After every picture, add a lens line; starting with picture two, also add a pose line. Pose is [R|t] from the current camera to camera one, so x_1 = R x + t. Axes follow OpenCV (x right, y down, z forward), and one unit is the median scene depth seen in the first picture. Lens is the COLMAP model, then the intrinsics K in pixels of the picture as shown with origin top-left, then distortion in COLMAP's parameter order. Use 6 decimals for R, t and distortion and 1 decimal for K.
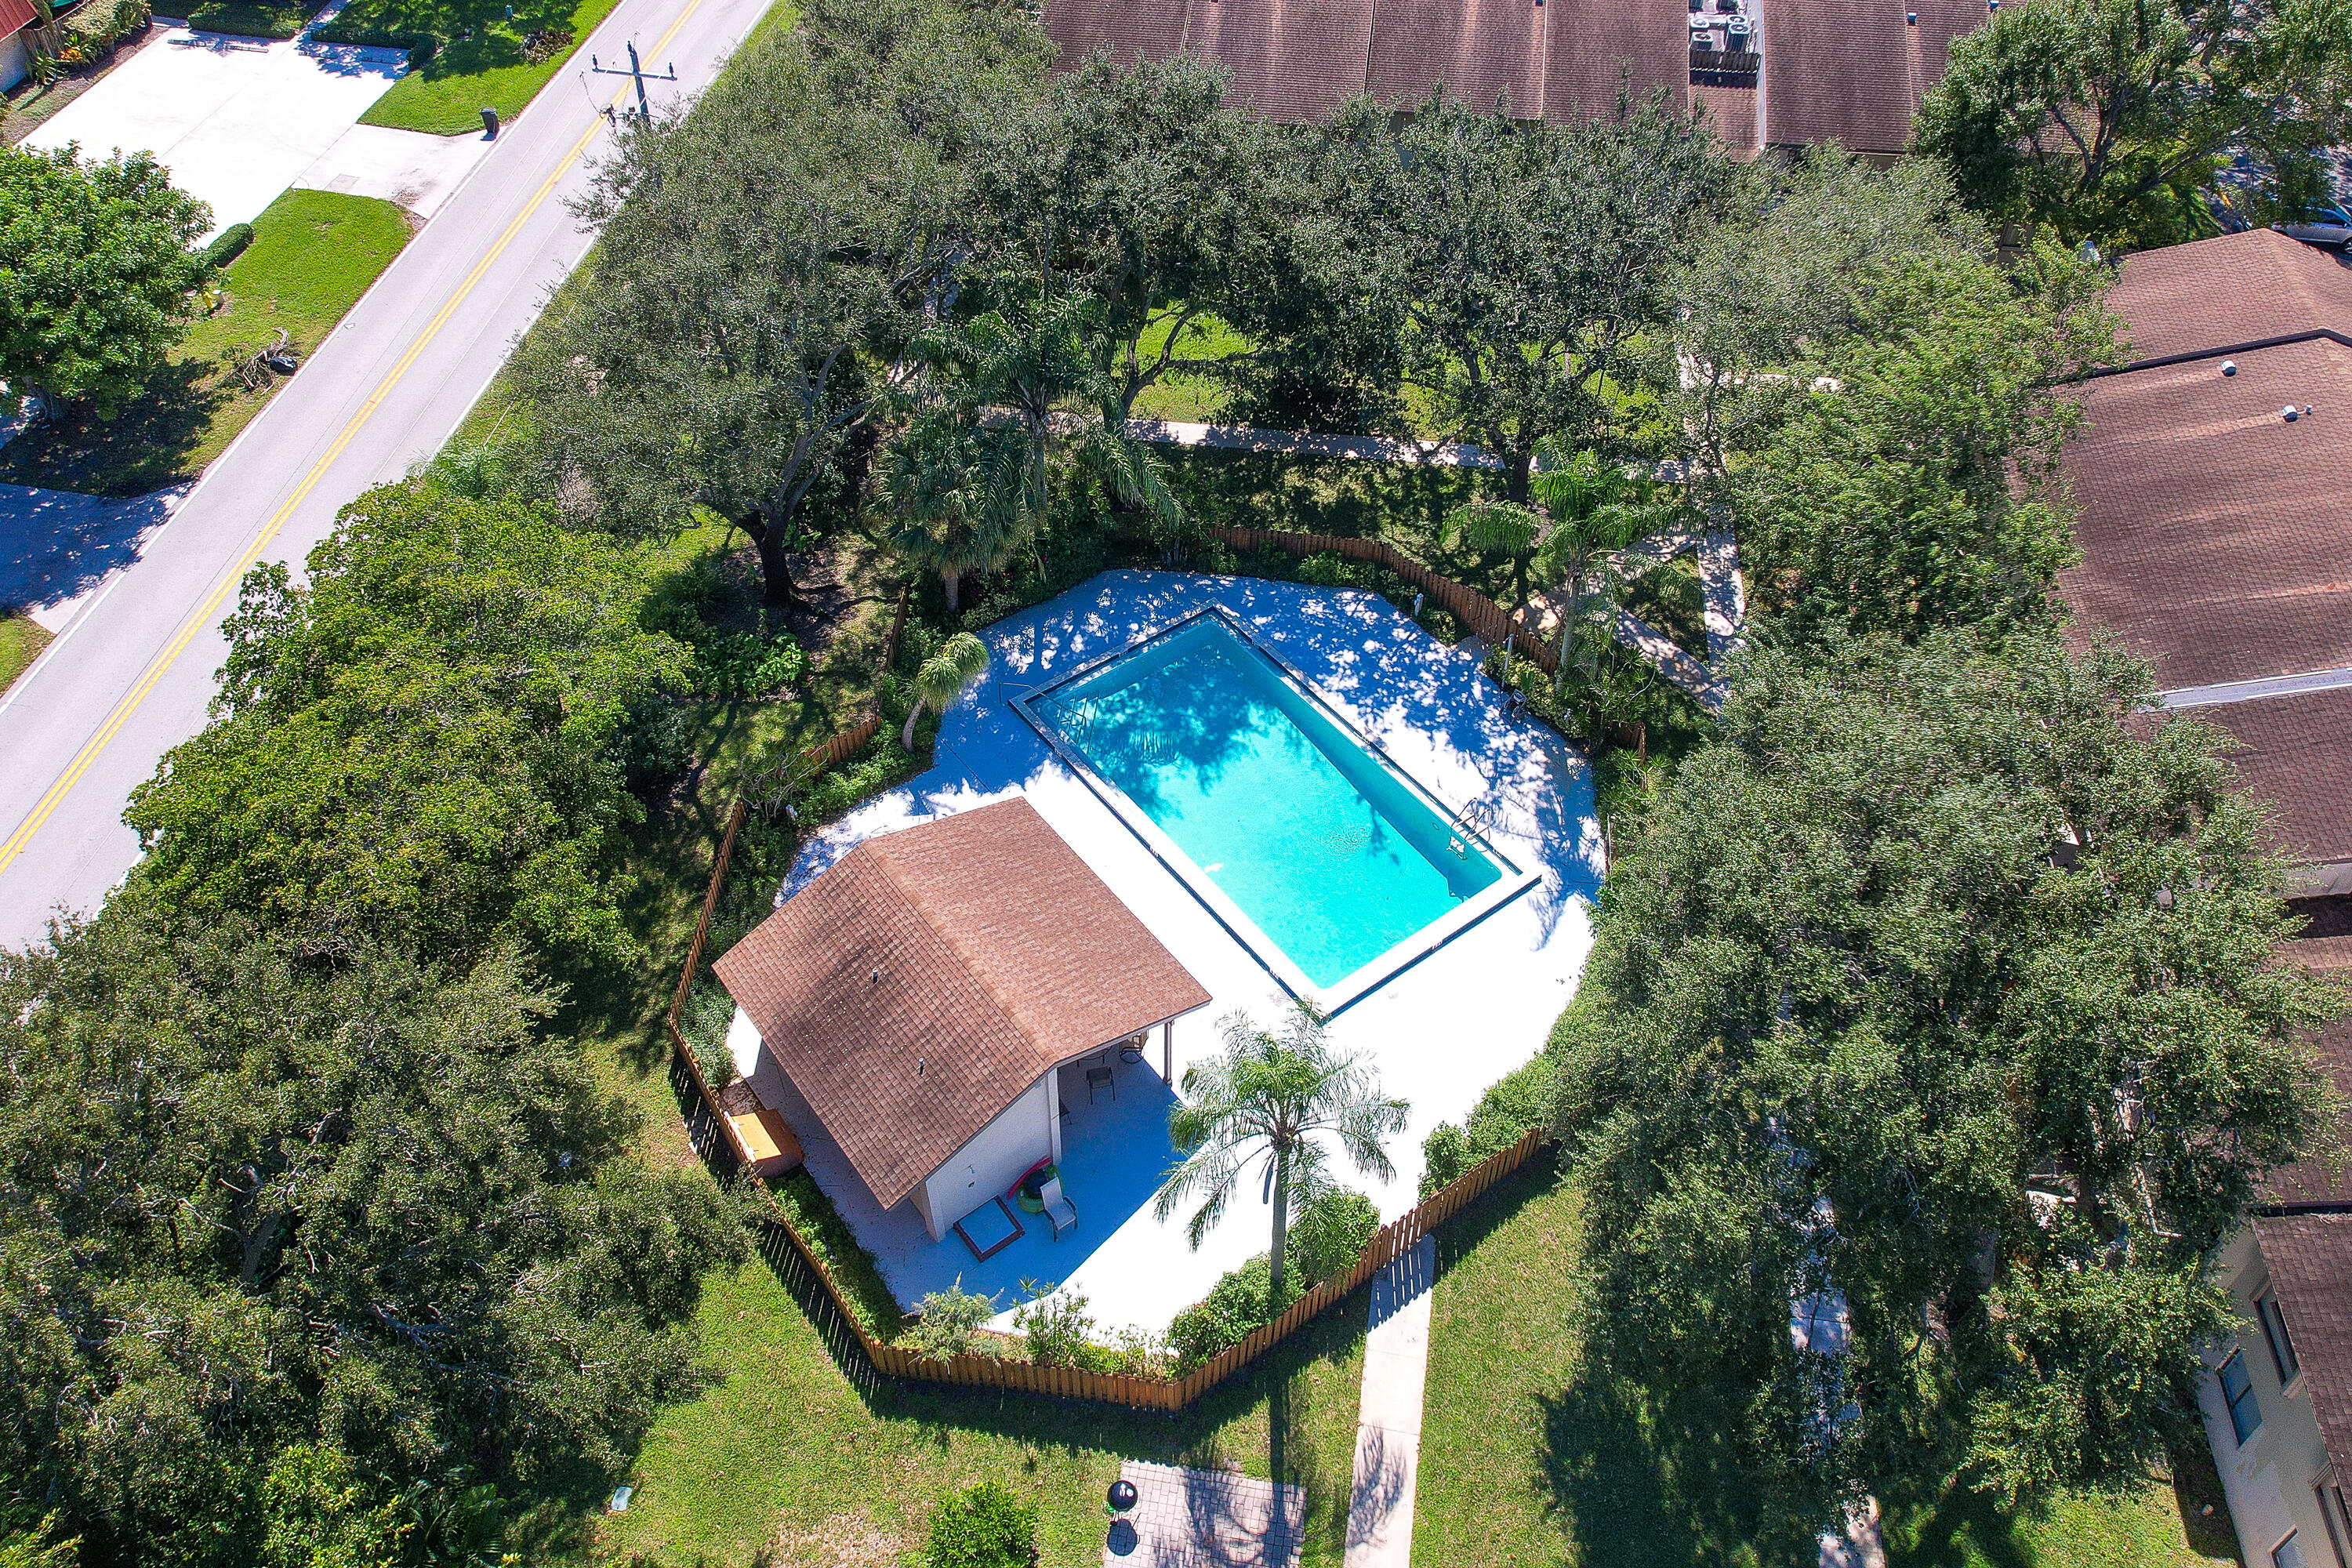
lens RADIAL K [[1479.0, 0, 1176.0], [0, 1479.0, 784.0], [0, 0, 1]] dist [0.027446, 0.000333]
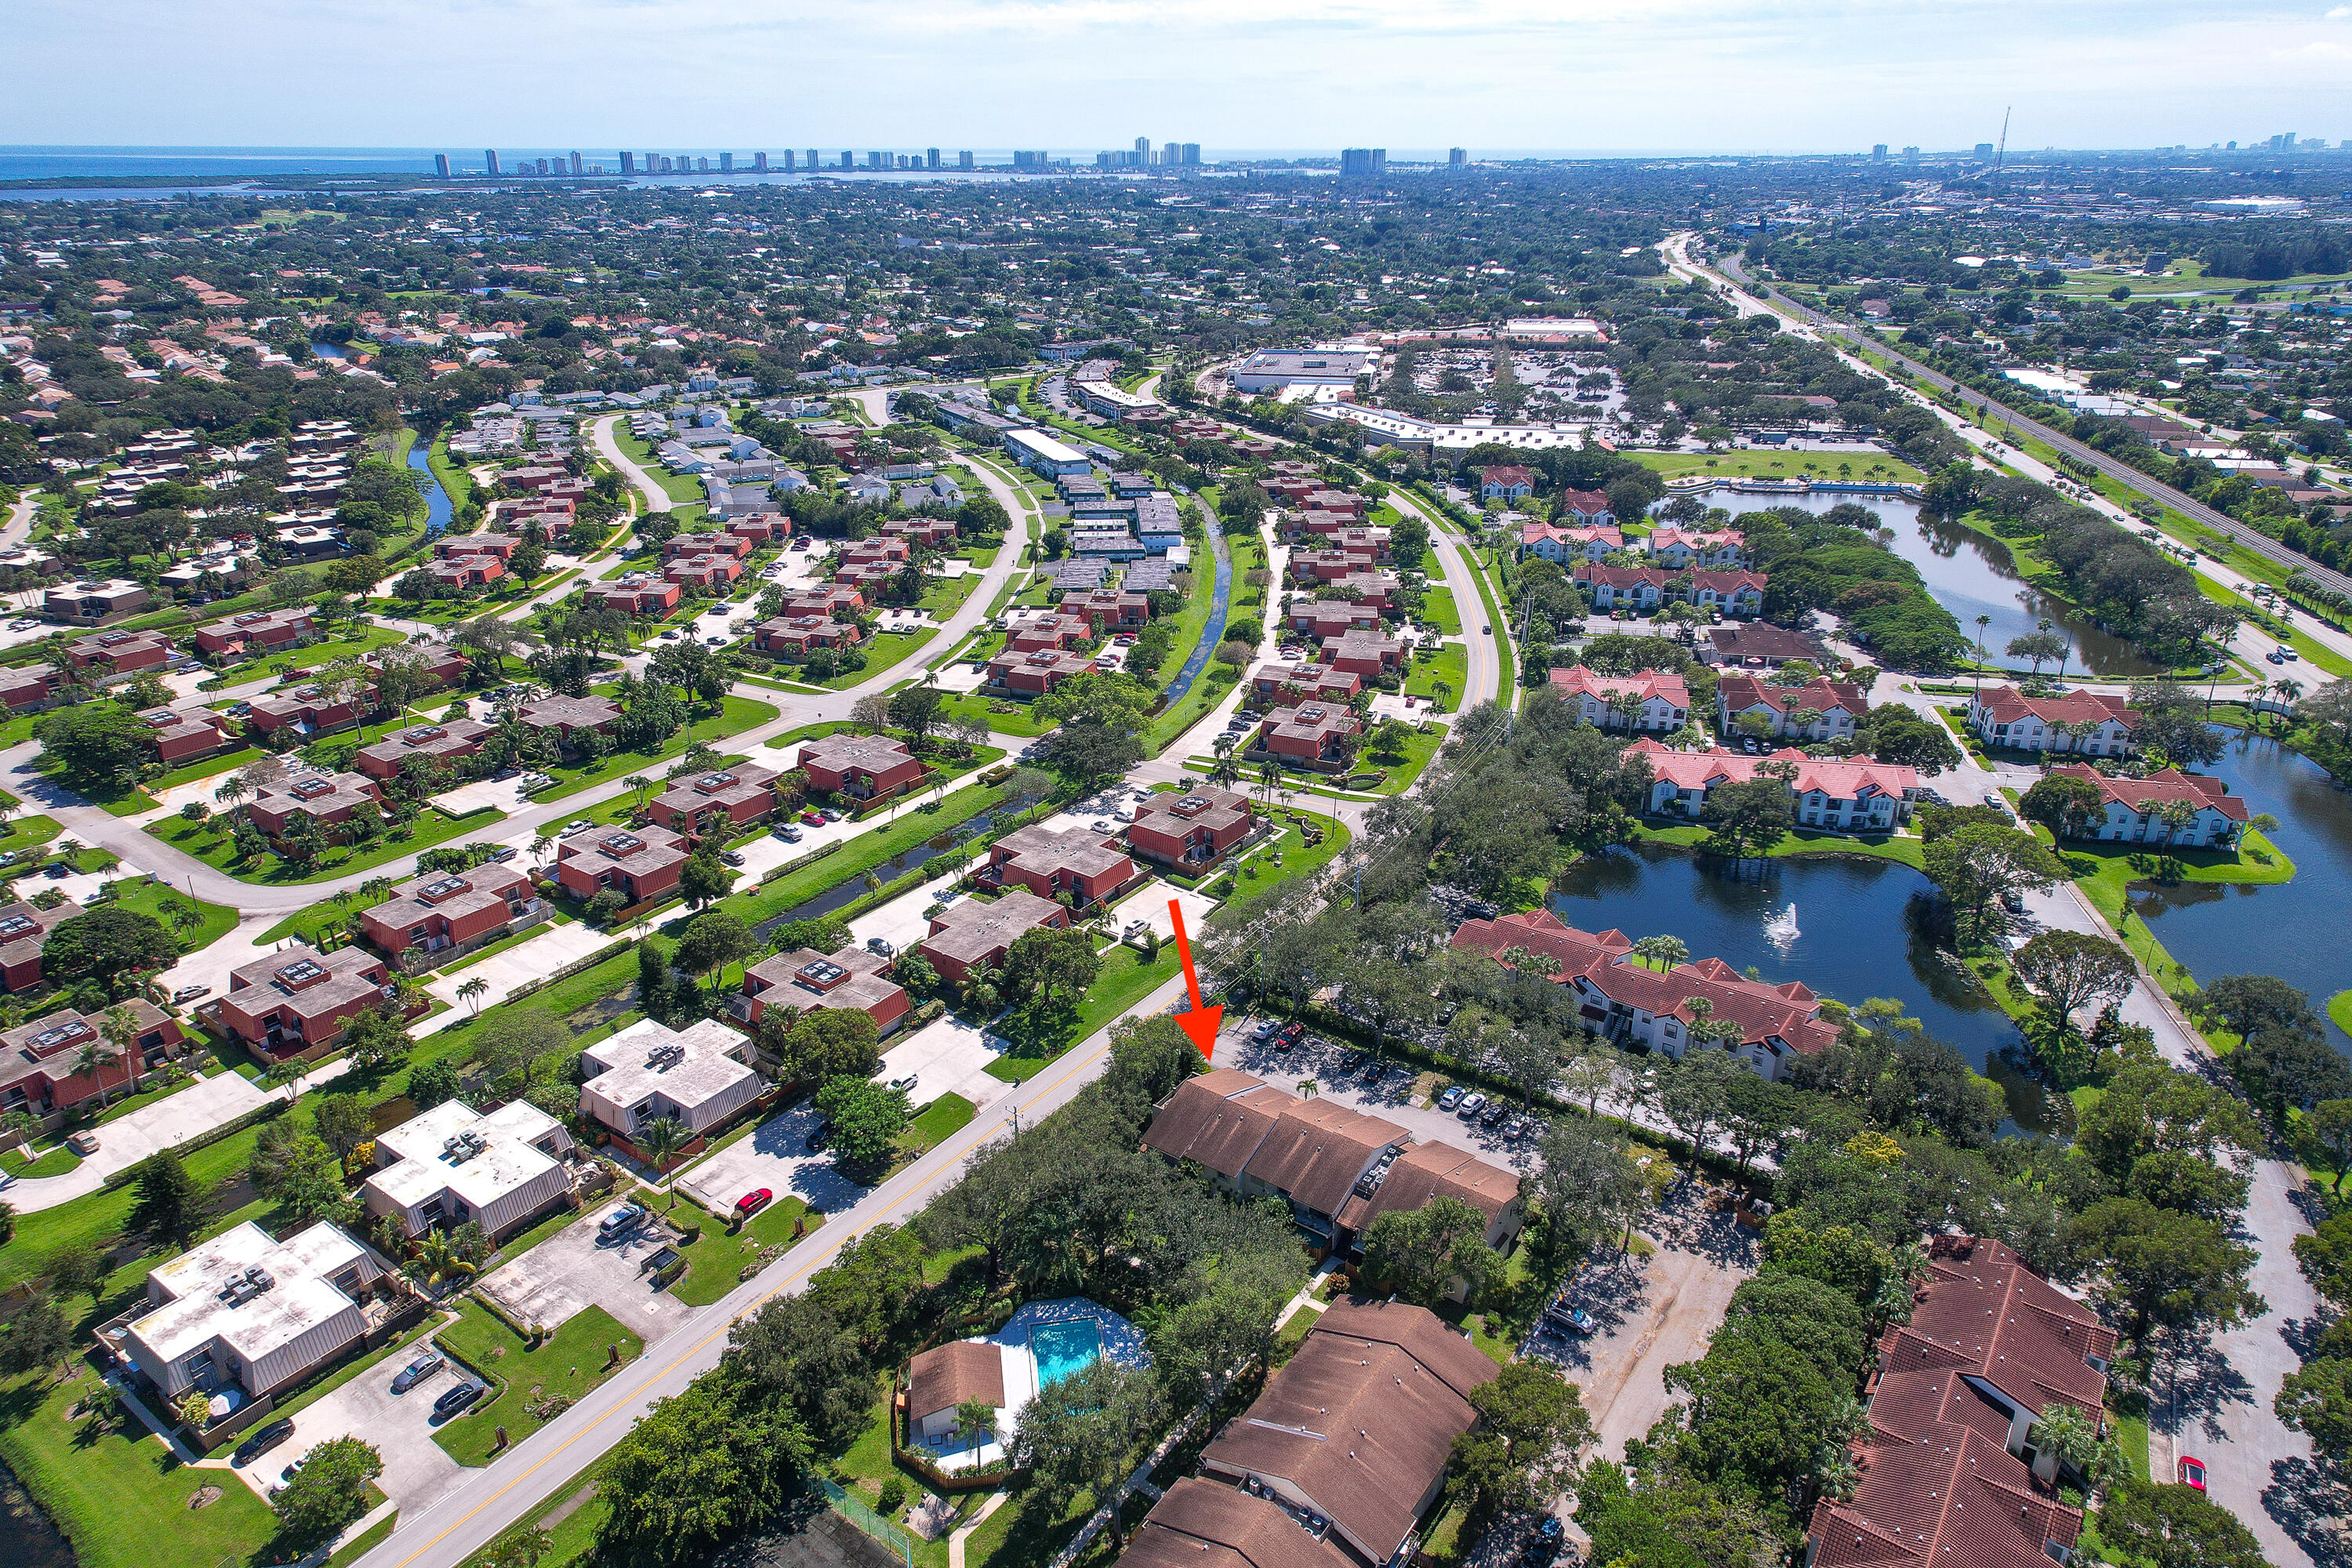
lens RADIAL K [[1479.0, 0, 1176.0], [0, 1479.0, 784.0], [0, 0, 1]] dist [0.027446, 0.000333]
pose [[0.872765, 0.196046, -0.447043, 1.423878], [-0.374826, 0.855828, -0.356460, -0.025678], [0.312709, 0.478669, 0.820420, -2.238814]]
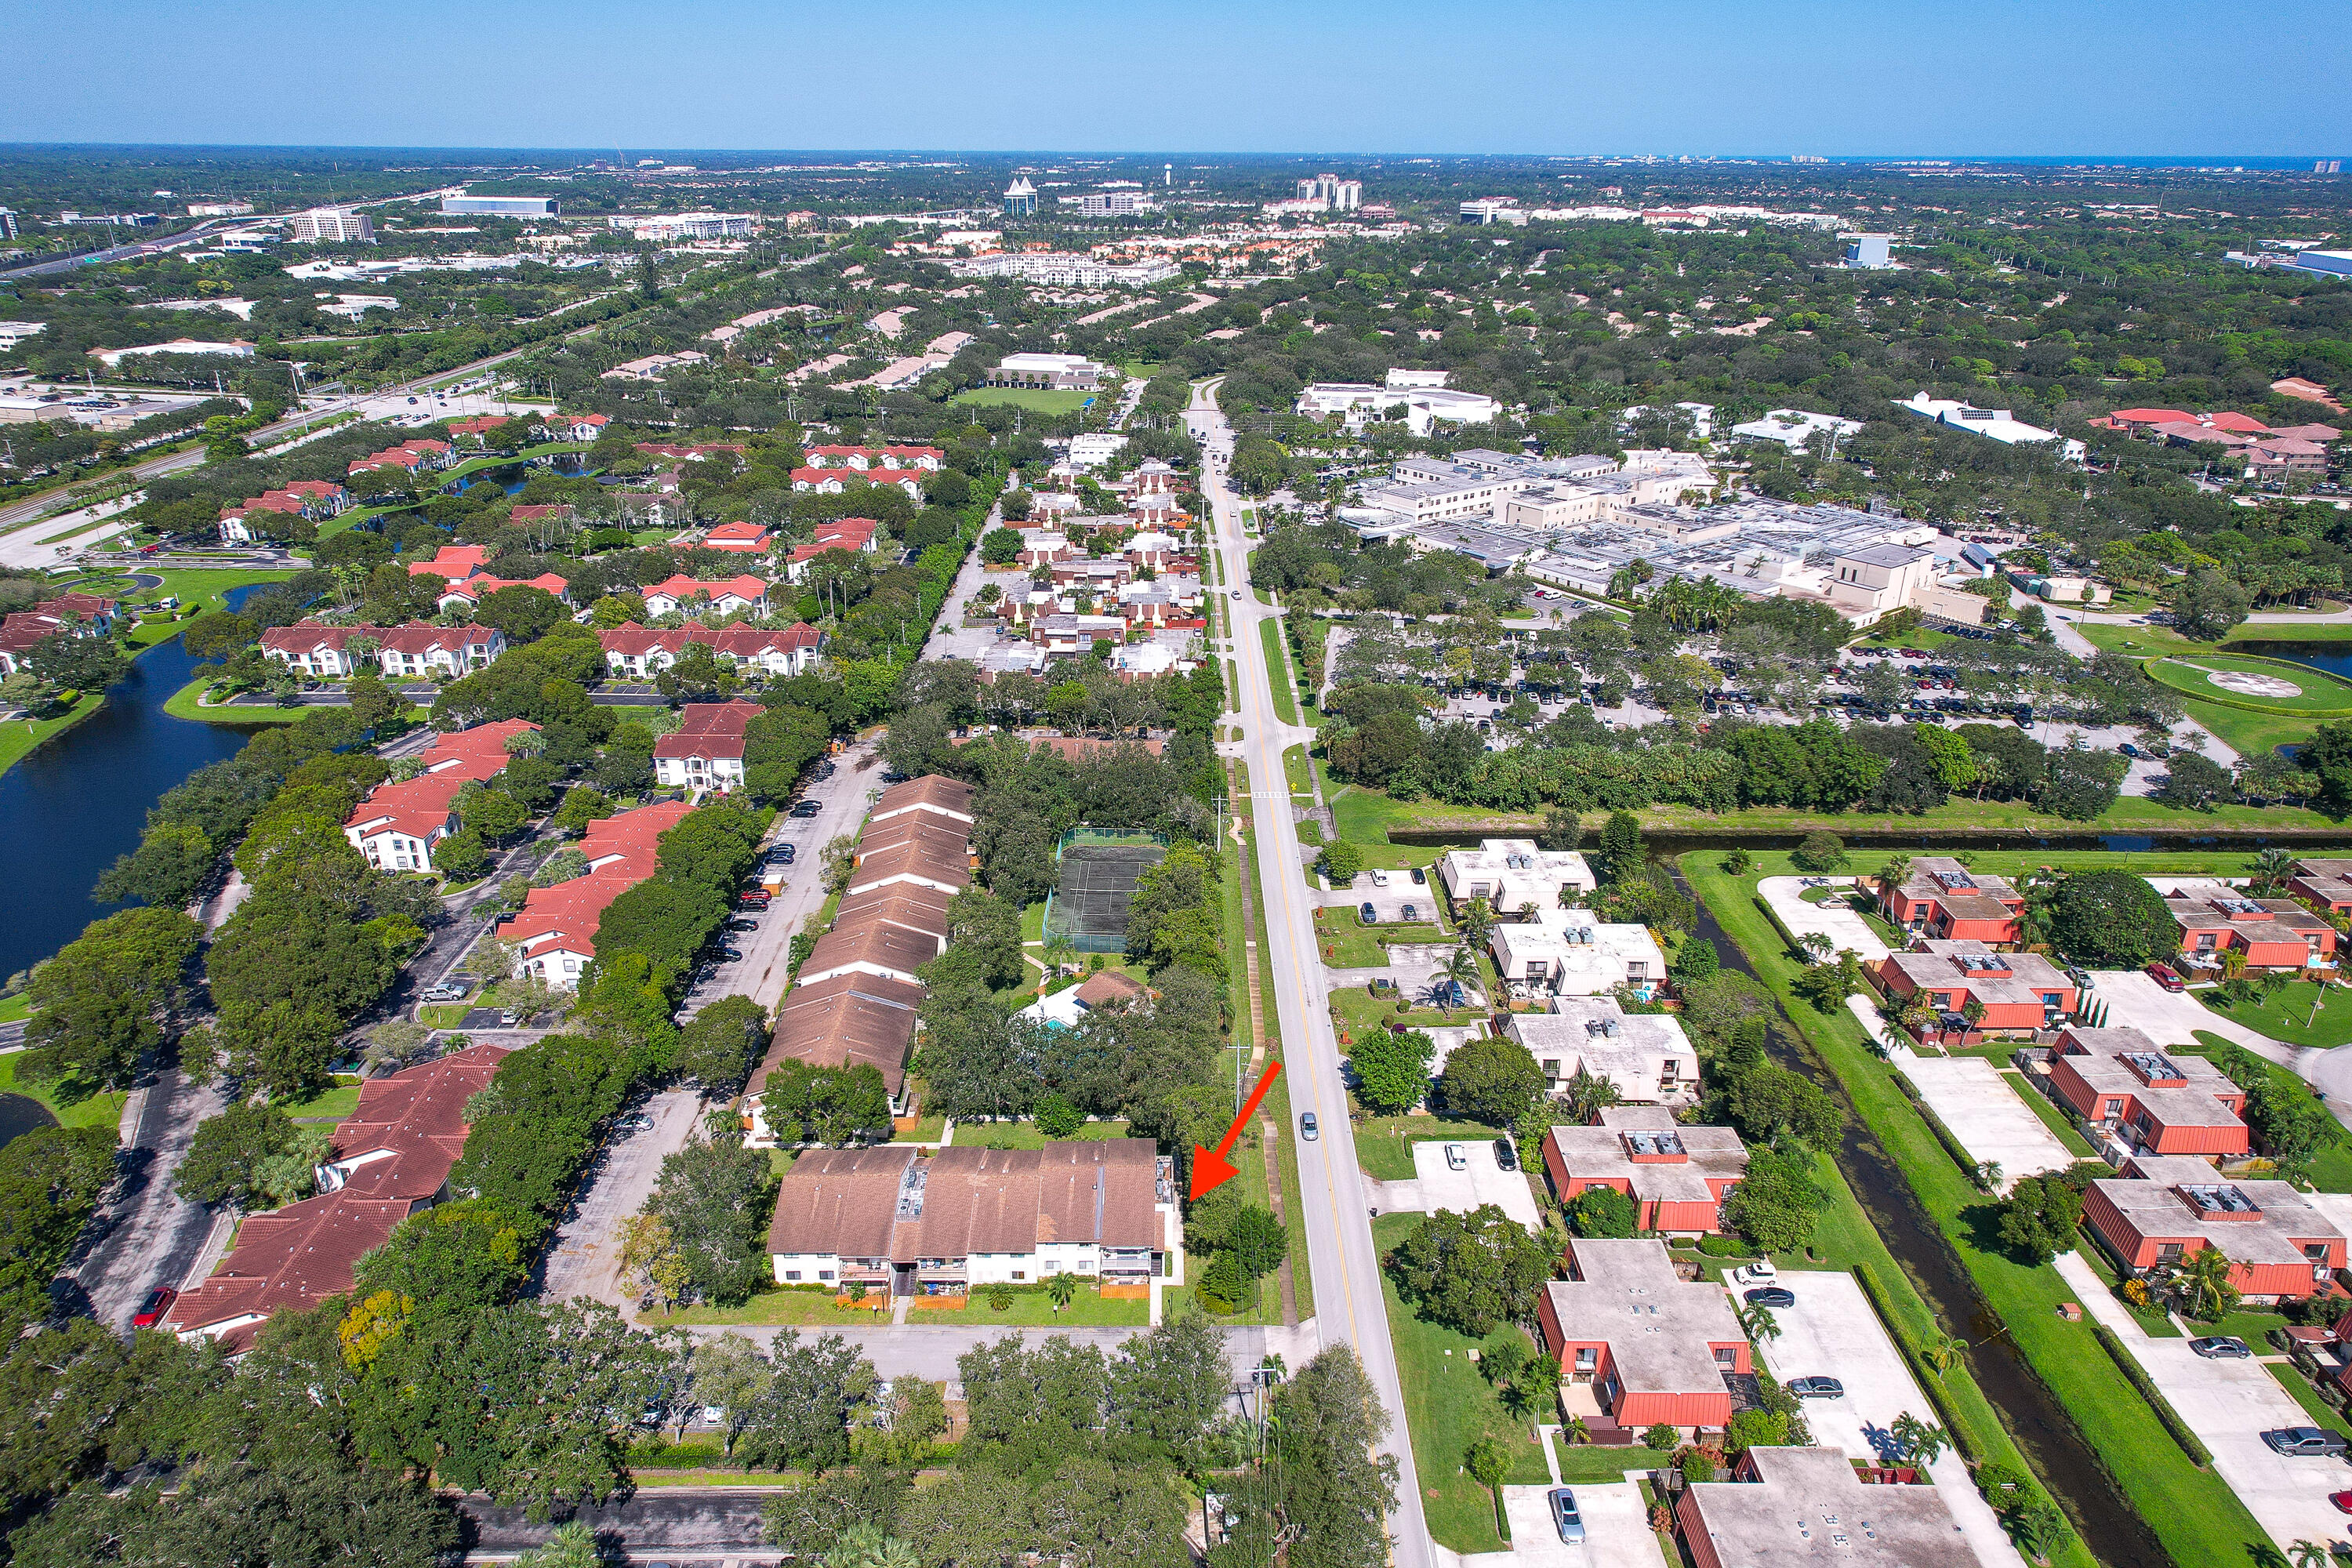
lens RADIAL K [[1479.0, 0, 1176.0], [0, 1479.0, 784.0], [0, 0, 1]] dist [0.027446, 0.000333]
pose [[-0.991607, 0.049555, -0.119413, 0.186261], [-0.100549, 0.285005, 0.953238, -4.469736], [0.081271, 0.957244, -0.277630, 1.477661]]
